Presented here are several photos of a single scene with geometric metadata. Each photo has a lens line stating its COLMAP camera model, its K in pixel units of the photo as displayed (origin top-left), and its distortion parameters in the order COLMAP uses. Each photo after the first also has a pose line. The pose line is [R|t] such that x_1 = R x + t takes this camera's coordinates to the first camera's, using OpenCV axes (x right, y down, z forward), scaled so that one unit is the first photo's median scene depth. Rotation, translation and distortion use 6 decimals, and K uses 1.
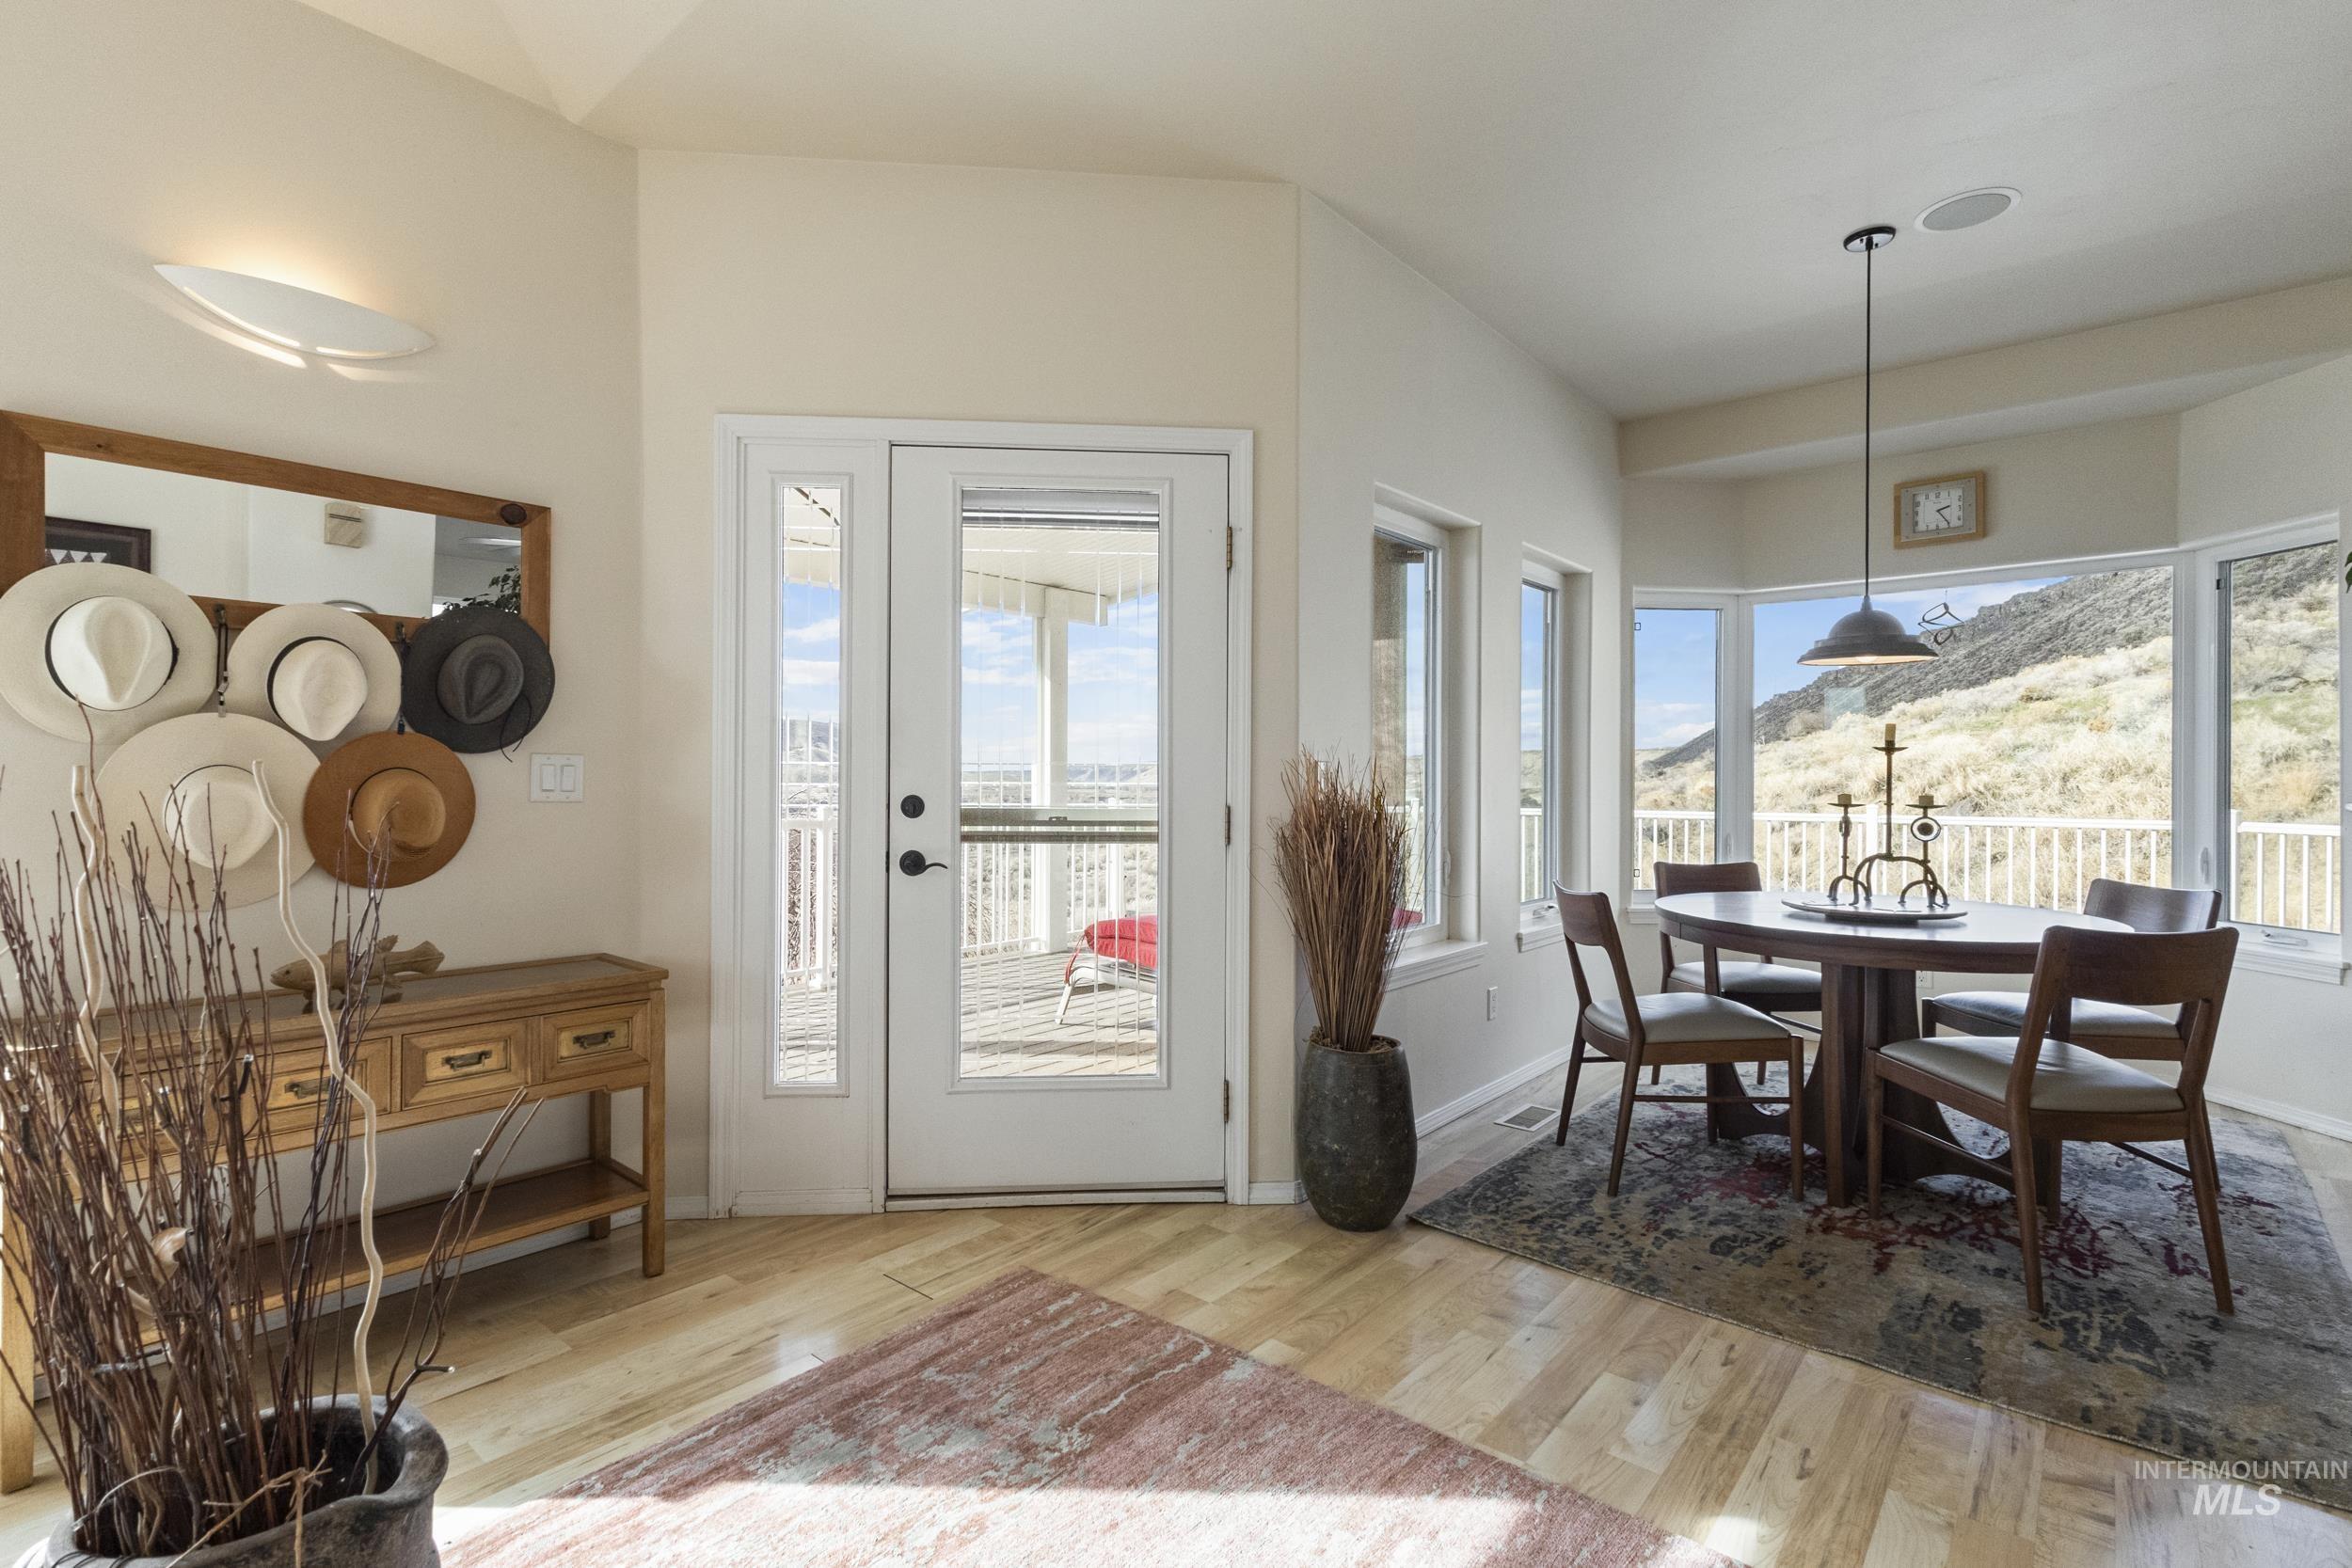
lens RADIAL K [[1085.4, 0, 1167.2], [0, 1085.4, 782.9], [0, 0, 1]] dist [0.006017, 0.000413]
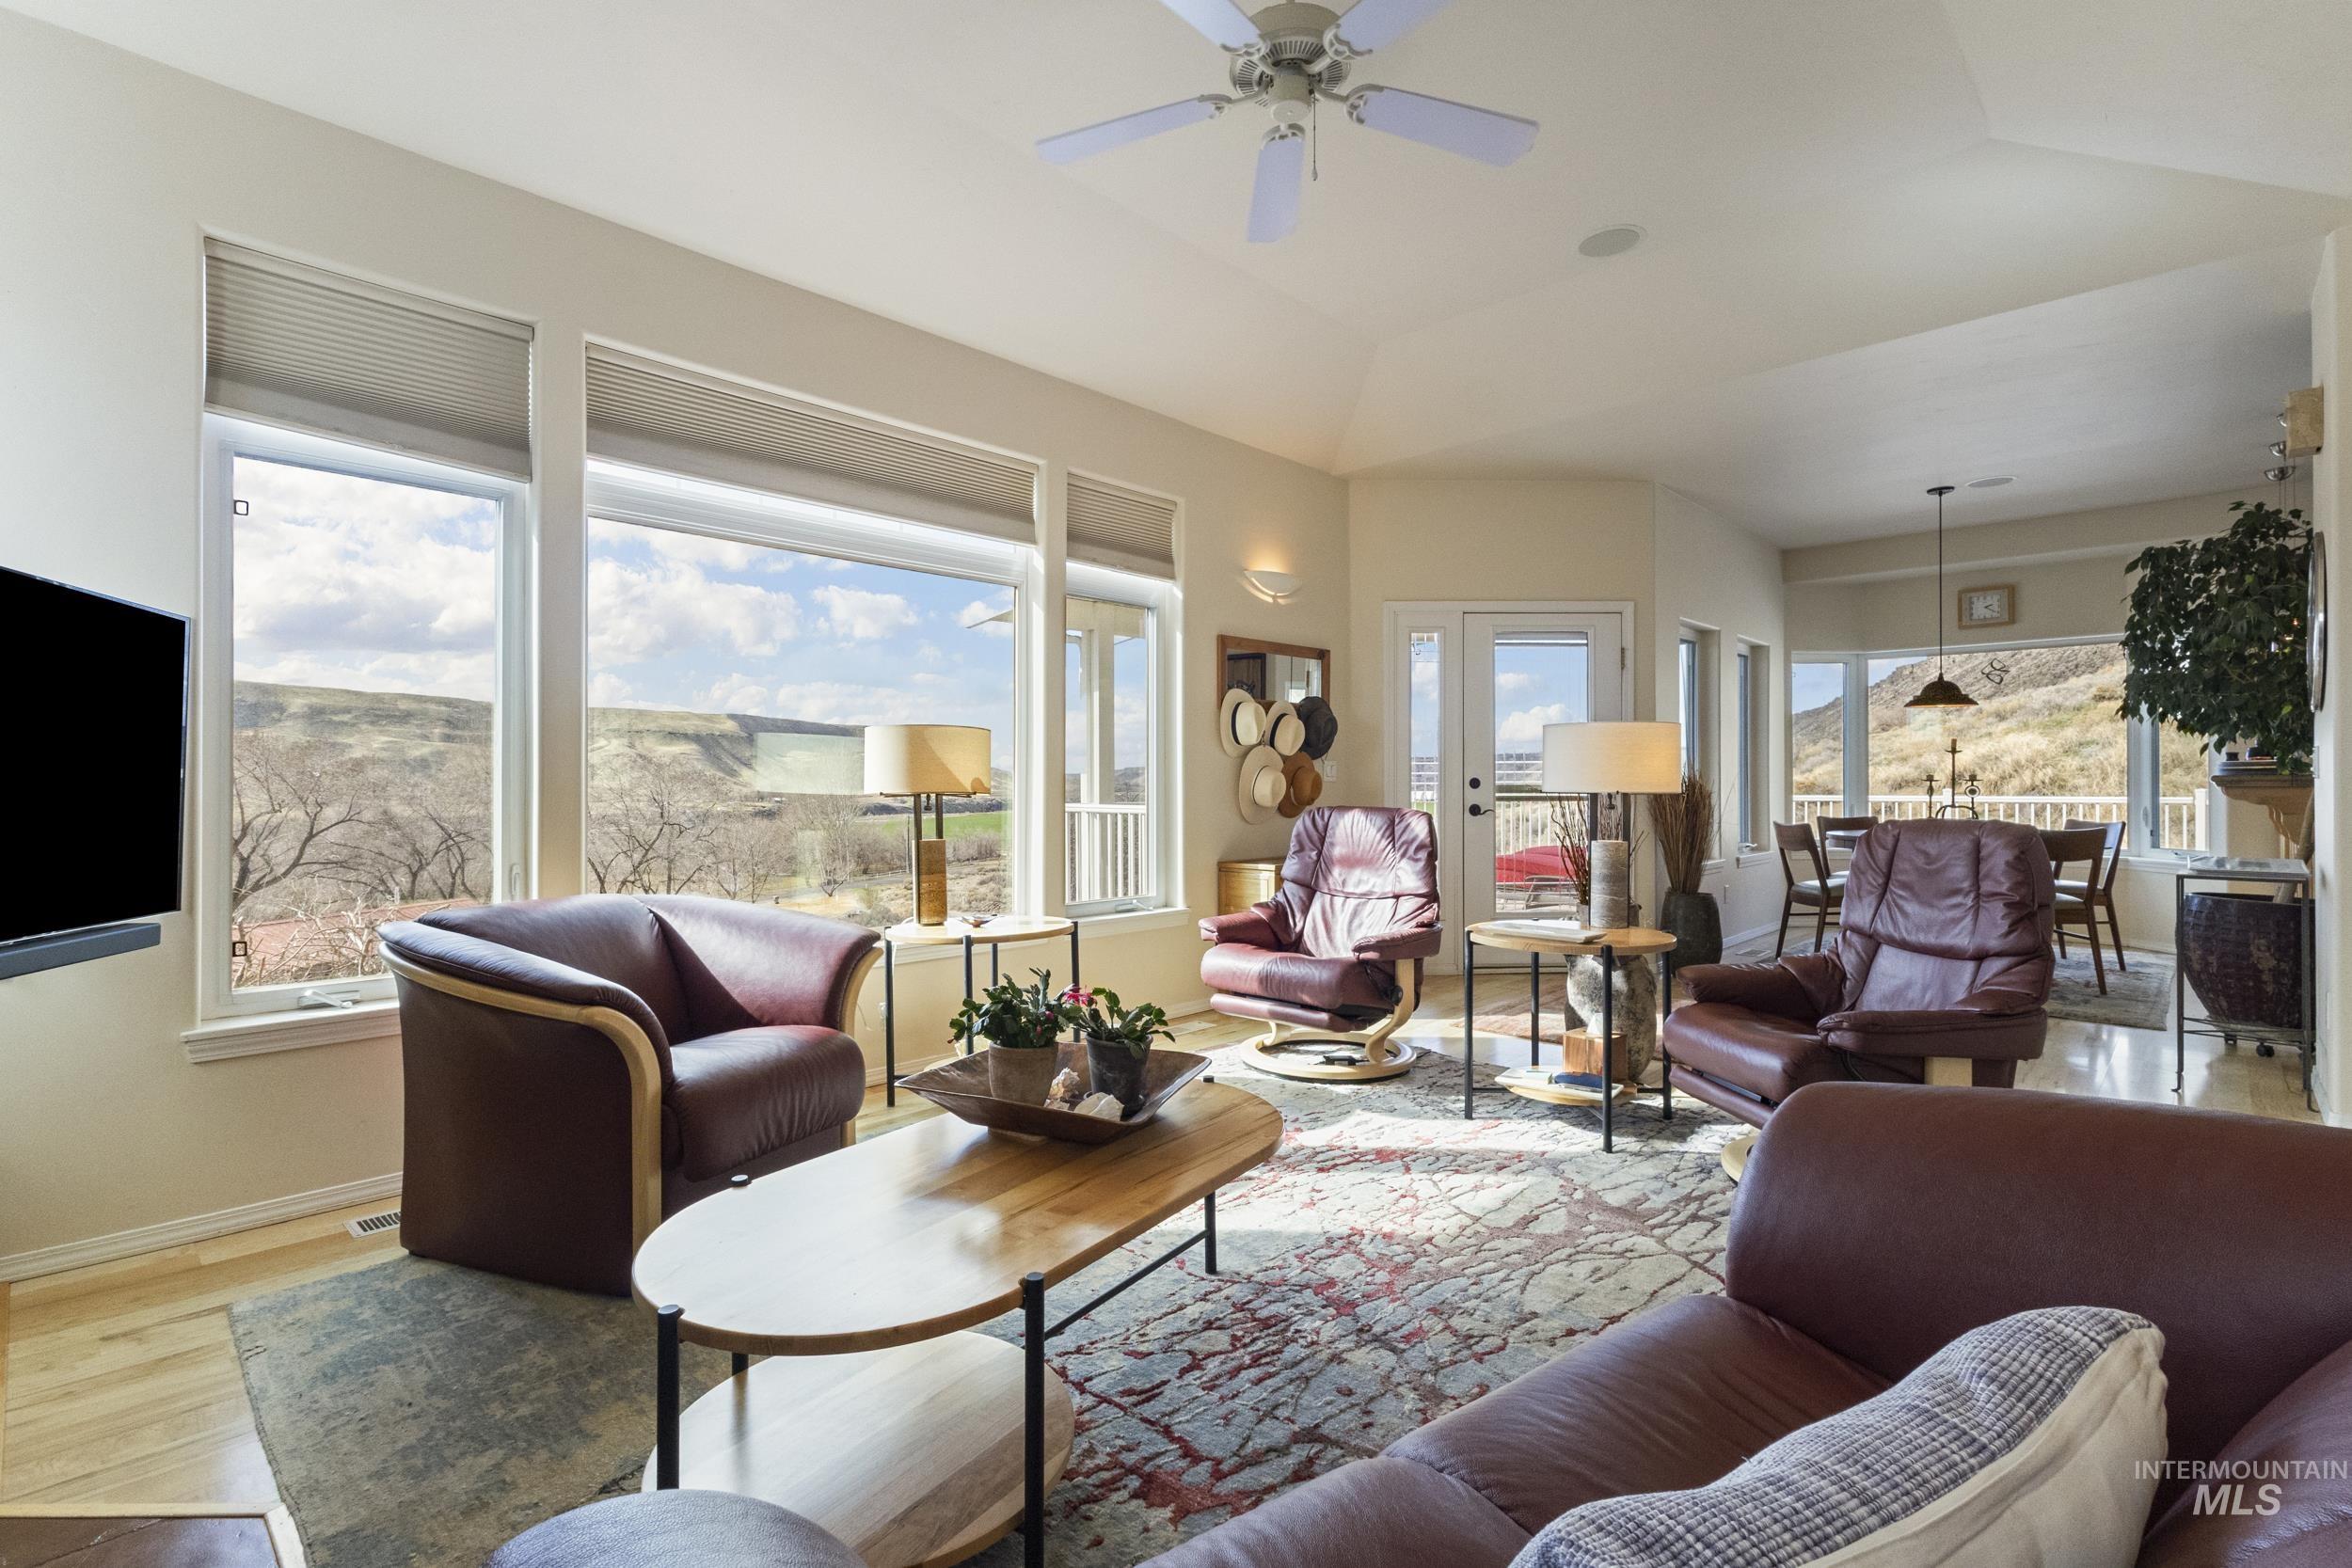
lens RADIAL K [[1075.5, 0, 1165.4], [0, 1075.5, 784.0], [0, 0, 1]] dist [0.001395, 0.000627]
pose [[0.998426, -0.008557, -0.055425, -0.643293], [0.008426, 0.999961, -0.002589, 0.020983], [0.055445, 0.002118, 0.998459, -1.008557]]
